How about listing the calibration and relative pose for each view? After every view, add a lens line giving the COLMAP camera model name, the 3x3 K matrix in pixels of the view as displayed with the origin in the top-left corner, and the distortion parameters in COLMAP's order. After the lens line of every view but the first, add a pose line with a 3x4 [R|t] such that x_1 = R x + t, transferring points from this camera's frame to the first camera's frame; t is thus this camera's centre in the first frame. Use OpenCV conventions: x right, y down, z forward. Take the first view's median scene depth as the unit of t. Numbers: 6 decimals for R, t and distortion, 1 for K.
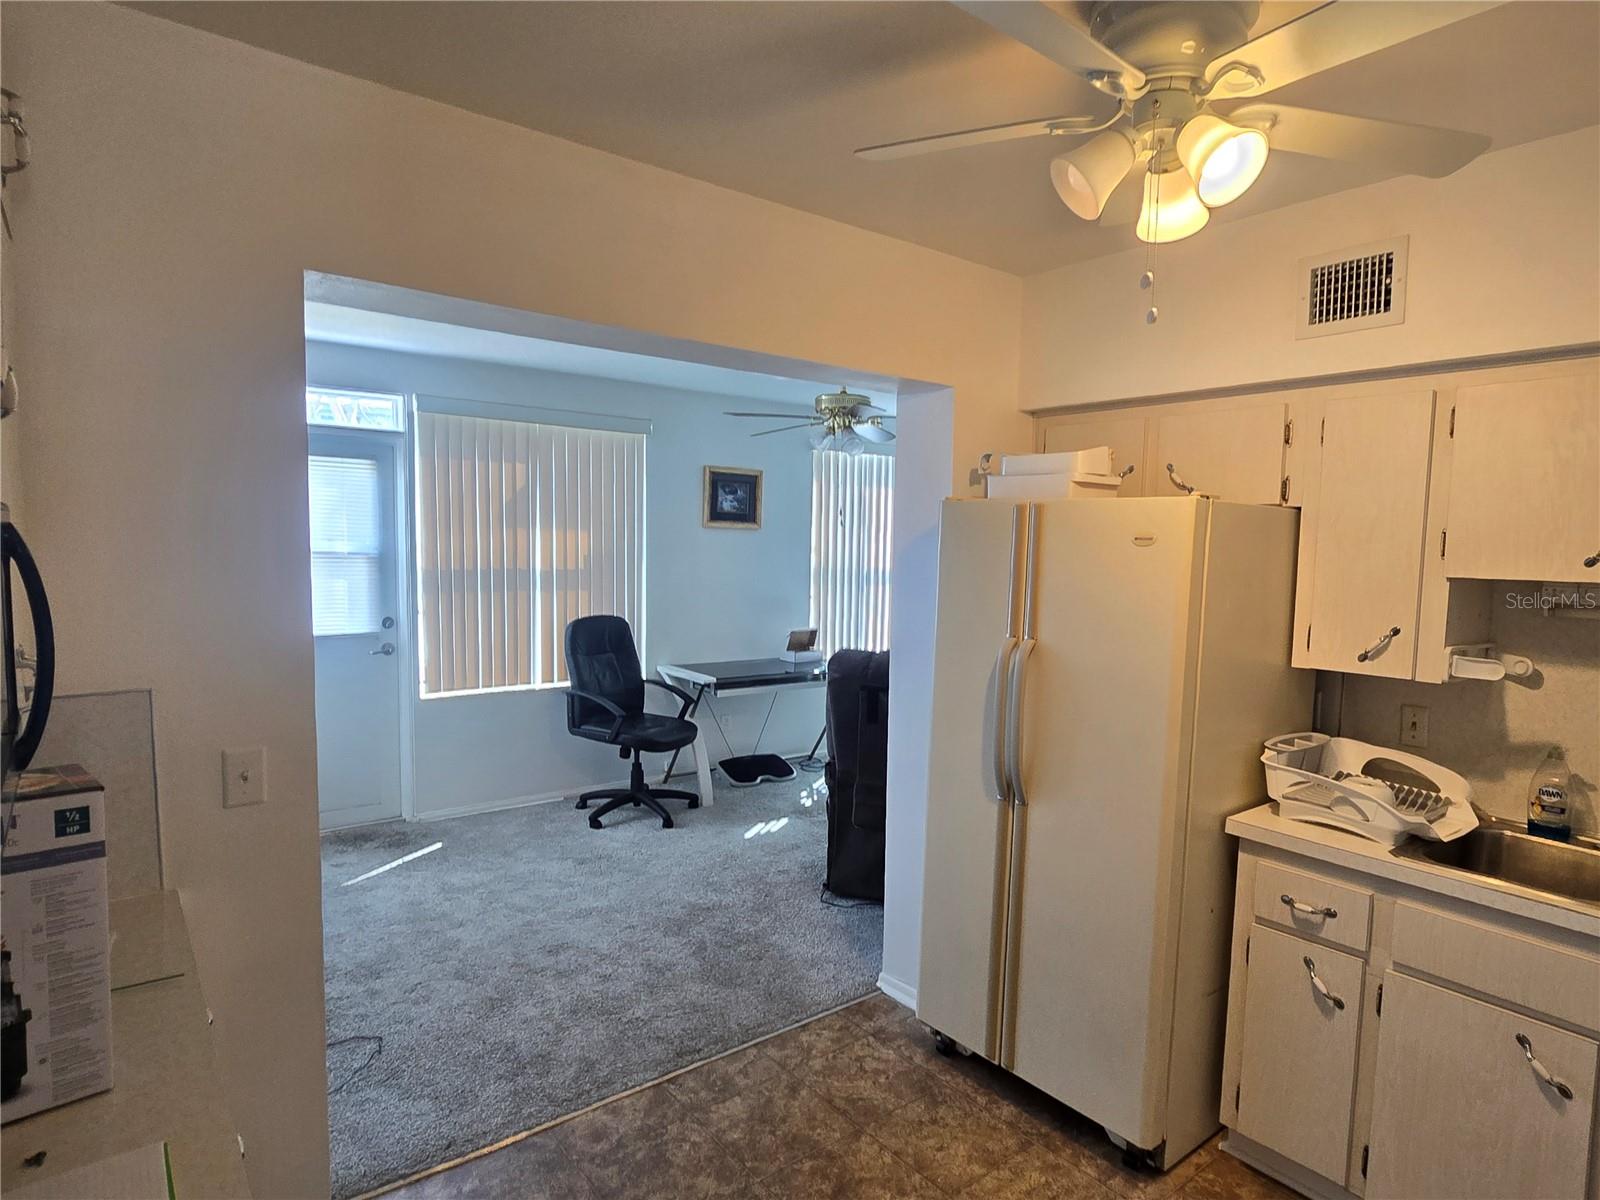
lens RADIAL K [[872.7, 0, 800.0], [0, 872.7, 600.0], [0, 0, 1]] dist [-0.006697, -0.003284]
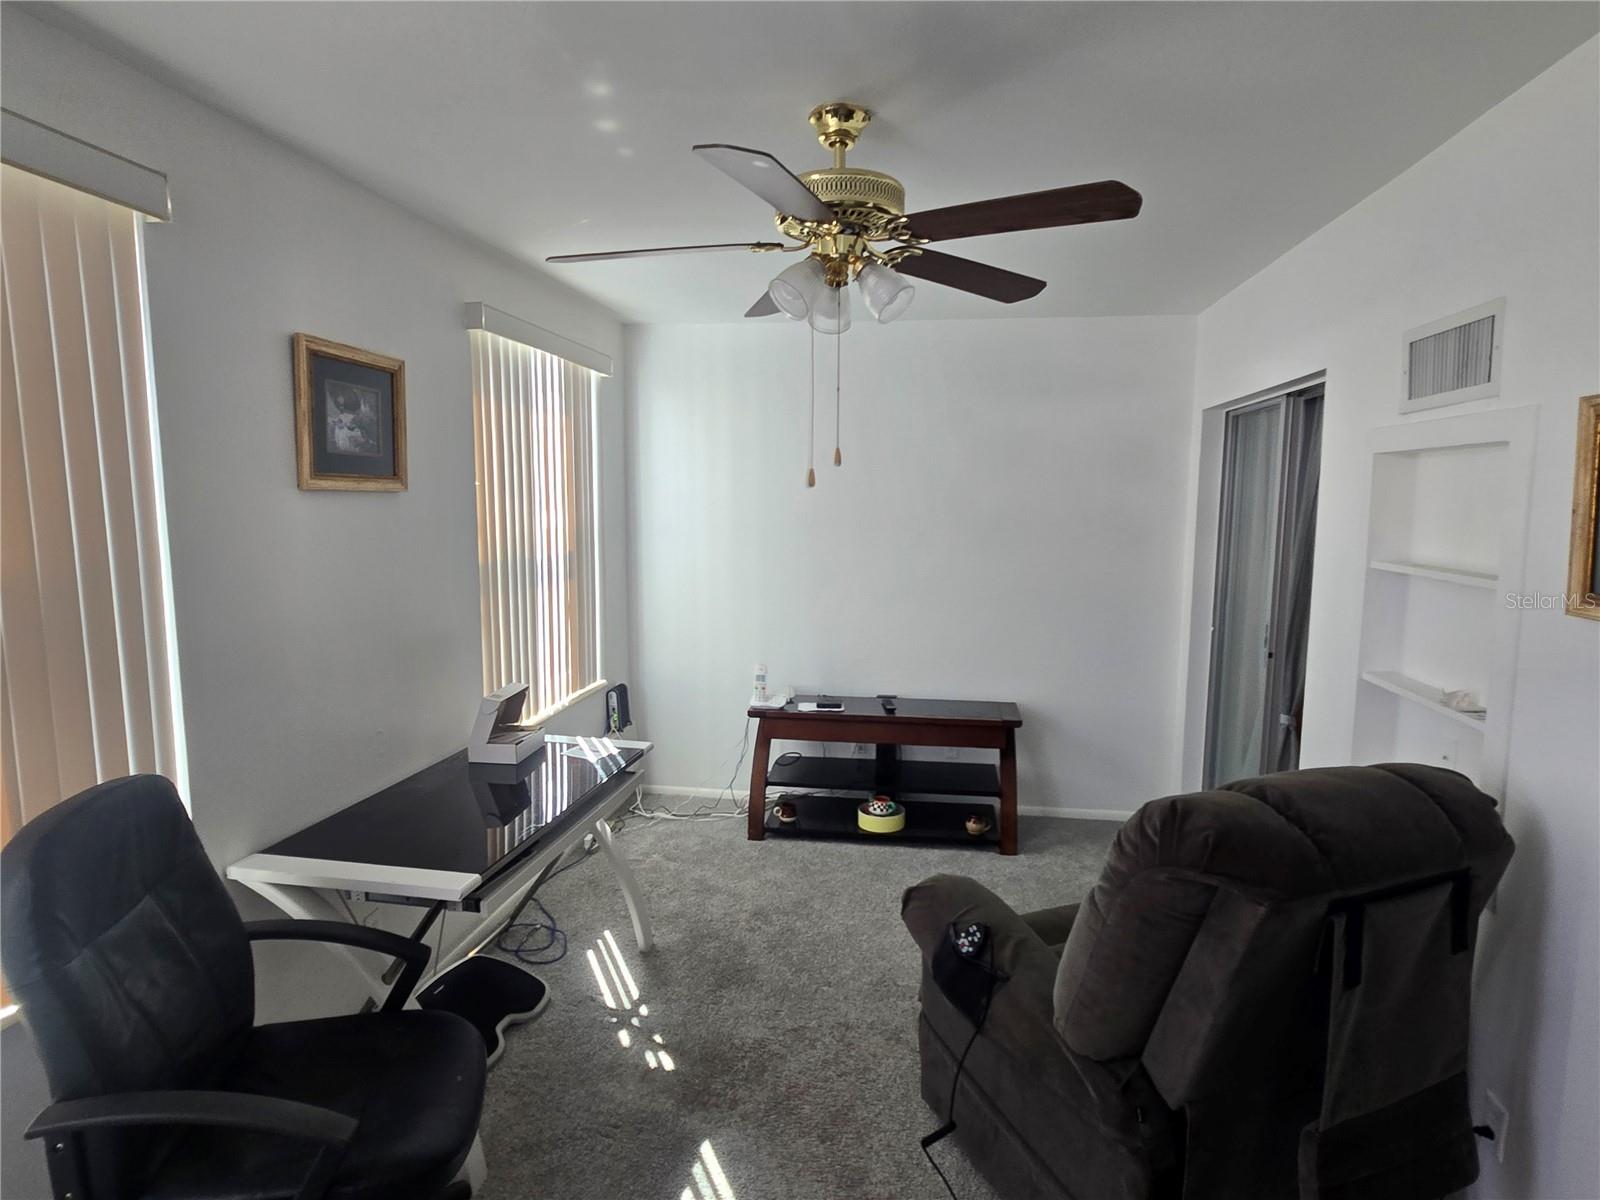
lens RADIAL K [[872.7, 0, 800.0], [0, 872.7, 600.0], [0, 0, 1]] dist [-0.006697, -0.003284]
pose [[0.728314, -0.112548, 0.675937, -0.214100], [0.069441, 0.993464, 0.090597, -0.054135], [-0.681716, -0.019045, 0.731369, 0.548325]]
